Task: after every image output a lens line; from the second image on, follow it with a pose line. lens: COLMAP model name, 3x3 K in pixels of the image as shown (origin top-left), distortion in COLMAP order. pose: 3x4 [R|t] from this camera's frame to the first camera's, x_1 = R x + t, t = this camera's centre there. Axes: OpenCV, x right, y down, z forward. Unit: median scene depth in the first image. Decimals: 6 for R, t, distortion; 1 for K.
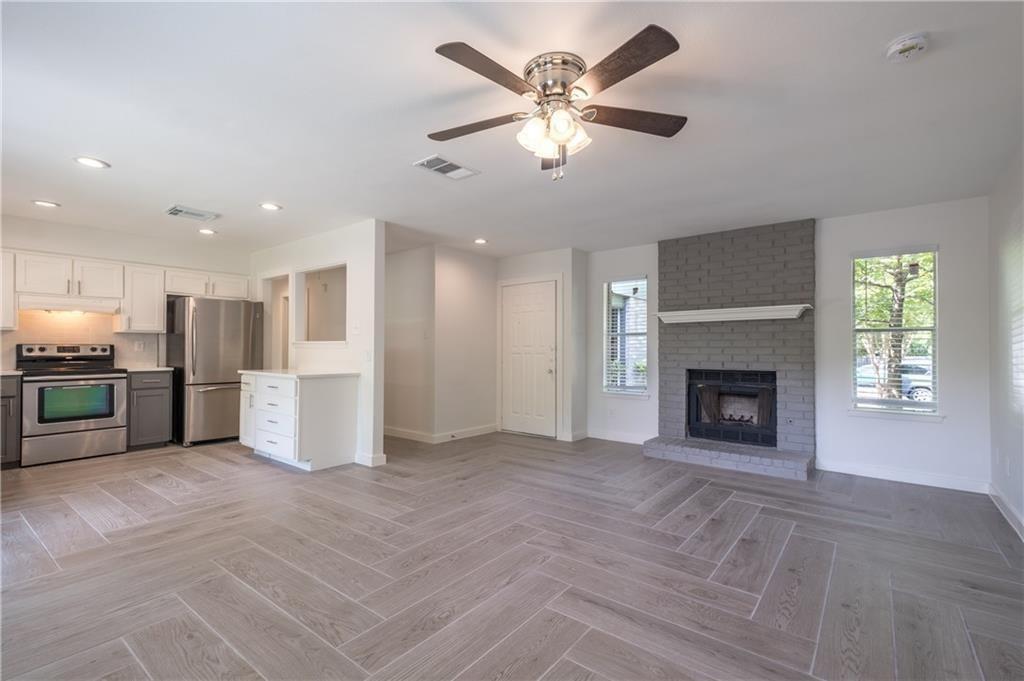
lens RADIAL K [[458.8, 0, 513.5], [0, 458.8, 344.9], [0, 0, 1]] dist [0.020331, -0.000682]
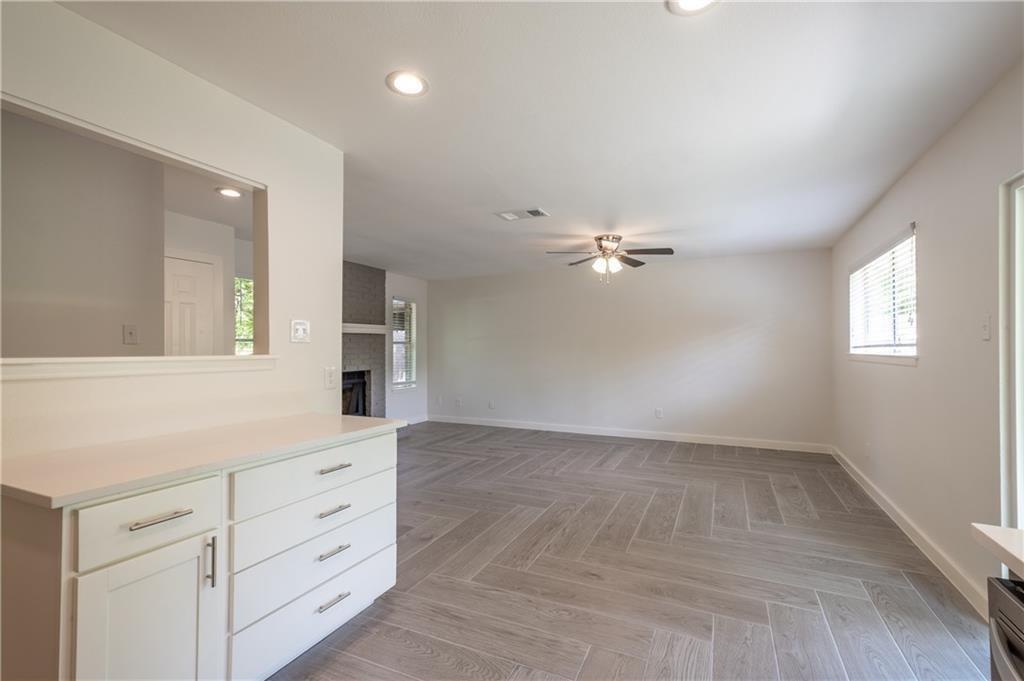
lens RADIAL K [[458.8, 0, 513.5], [0, 458.8, 344.9], [0, 0, 1]] dist [0.020331, -0.000682]
pose [[-0.225718, 0.001968, 0.974191, -0.884007], [-0.011518, 0.999923, -0.004689, -0.018642], [-0.974125, -0.012279, -0.225678, 0.859469]]
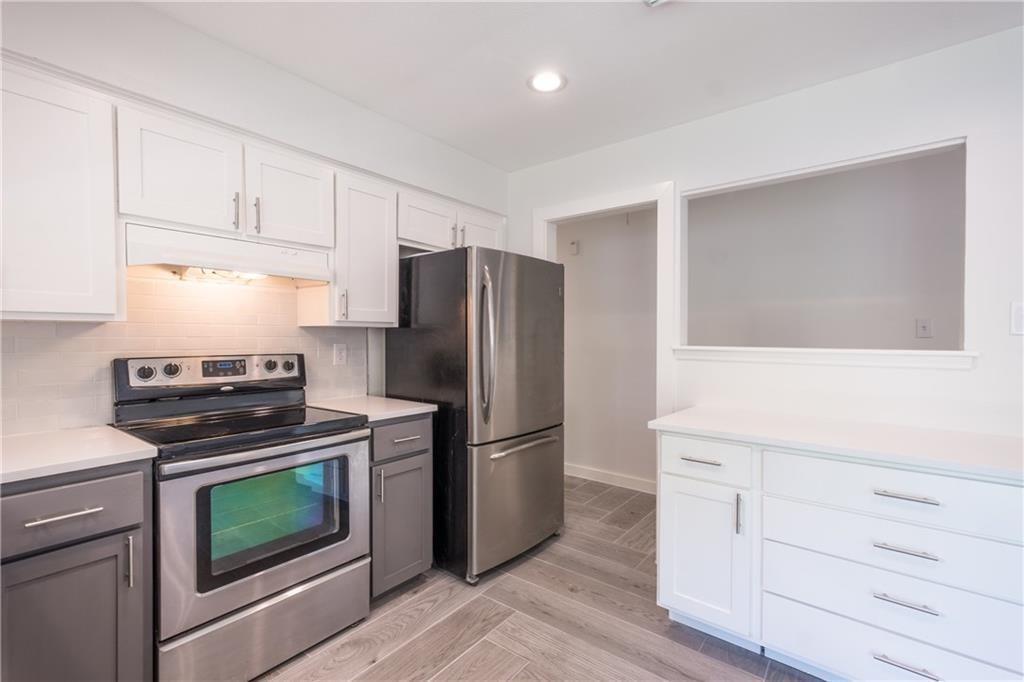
lens RADIAL K [[458.8, 0, 513.5], [0, 458.8, 345.4], [0, 0, 1]] dist [0.020331, -0.000682]
pose [[1.000000, -0.000152, -0.000650, -0.729631], [0.000168, 0.999710, 0.024079, -0.021387], [0.000646, -0.024079, 0.999710, 0.616991]]
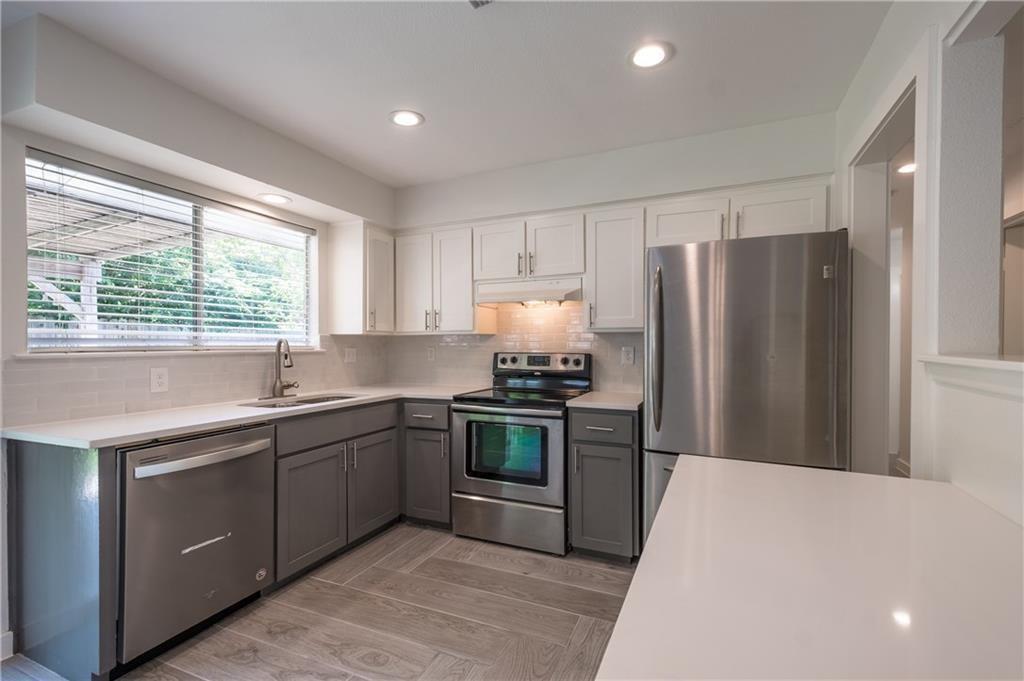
lens RADIAL K [[458.8, 0, 513.5], [0, 458.8, 344.9], [0, 0, 1]] dist [0.020331, -0.000682]
pose [[0.248933, 0.003792, -0.968513, -0.346622], [0.009305, 0.999937, 0.006307, -0.018066], [0.968476, -0.010582, 0.248882, 0.844407]]
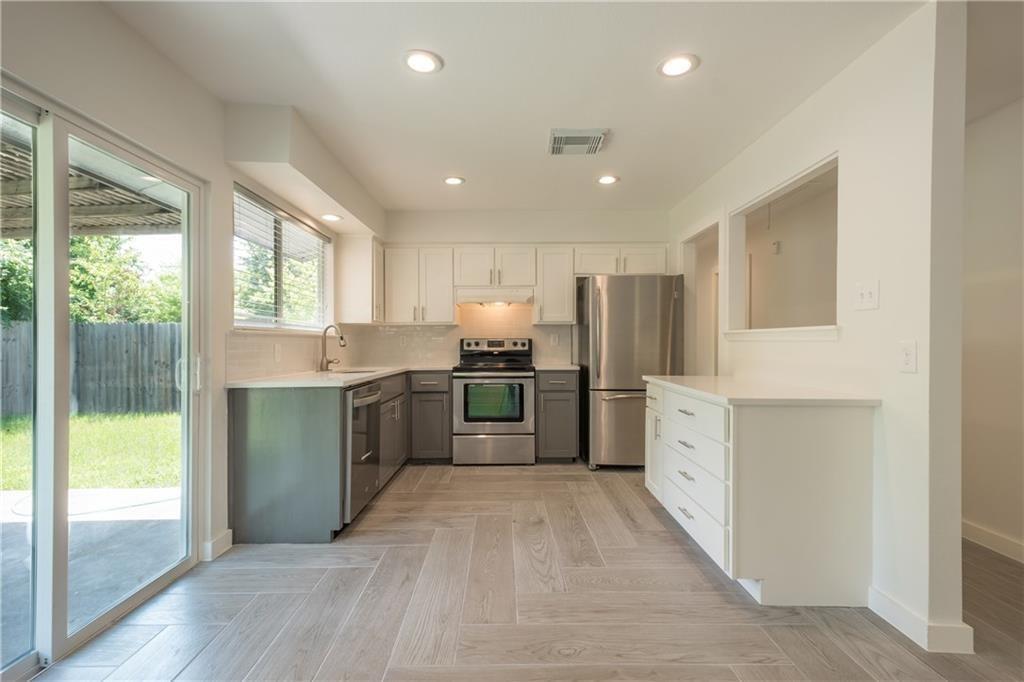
lens RADIAL K [[463.8, 0, 514.7], [0, 463.8, 344.0], [0, 0, 1]] dist [0.016317, -0.000003]
pose [[0.631539, -0.001297, -0.775343, -0.204063], [0.008968, 0.999944, 0.005633, 0.004964], [0.775292, -0.010511, 0.631515, 0.453787]]
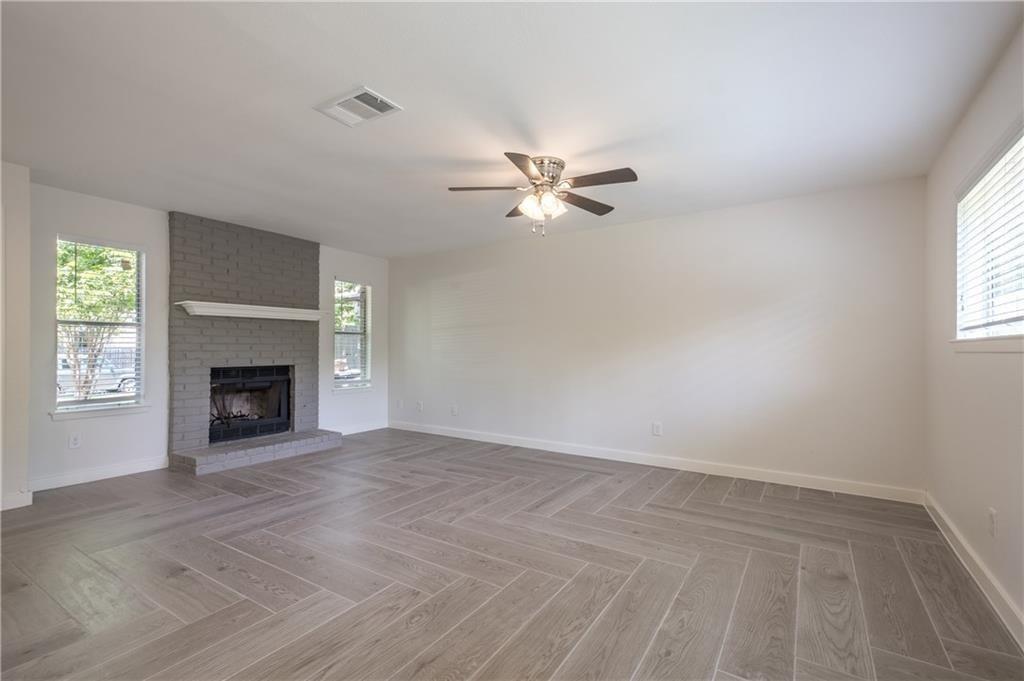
lens RADIAL K [[458.8, 0, 513.5], [0, 458.8, 344.9], [0, 0, 1]] dist [0.020331, -0.000682]
pose [[-0.087913, 0.003383, 0.996122, -0.611715], [-0.015804, 0.999864, -0.004791, 0.003425], [-0.996003, -0.016164, -0.087848, 0.535818]]
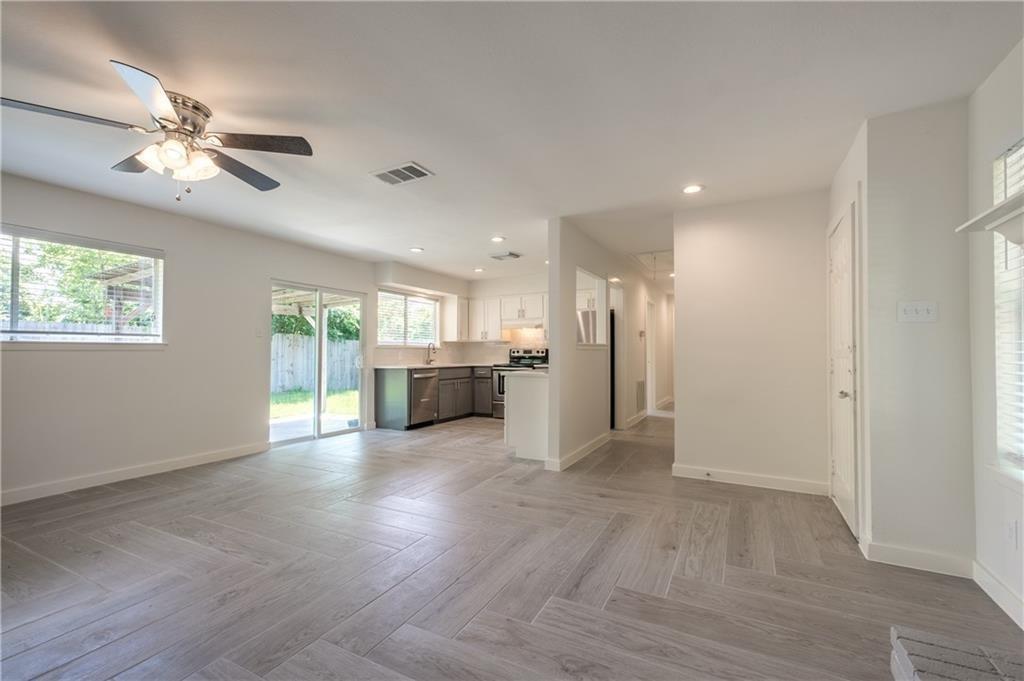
lens RADIAL K [[441.3, 0, 517.4], [0, 441.3, 343.9], [0, 0, 1]] dist [0.002046, -0.000022]
pose [[0.191618, -0.021220, -0.981240, 0.573895], [0.010505, 0.999753, -0.019569, 0.011903], [0.981413, -0.006558, 0.191794, 0.705428]]
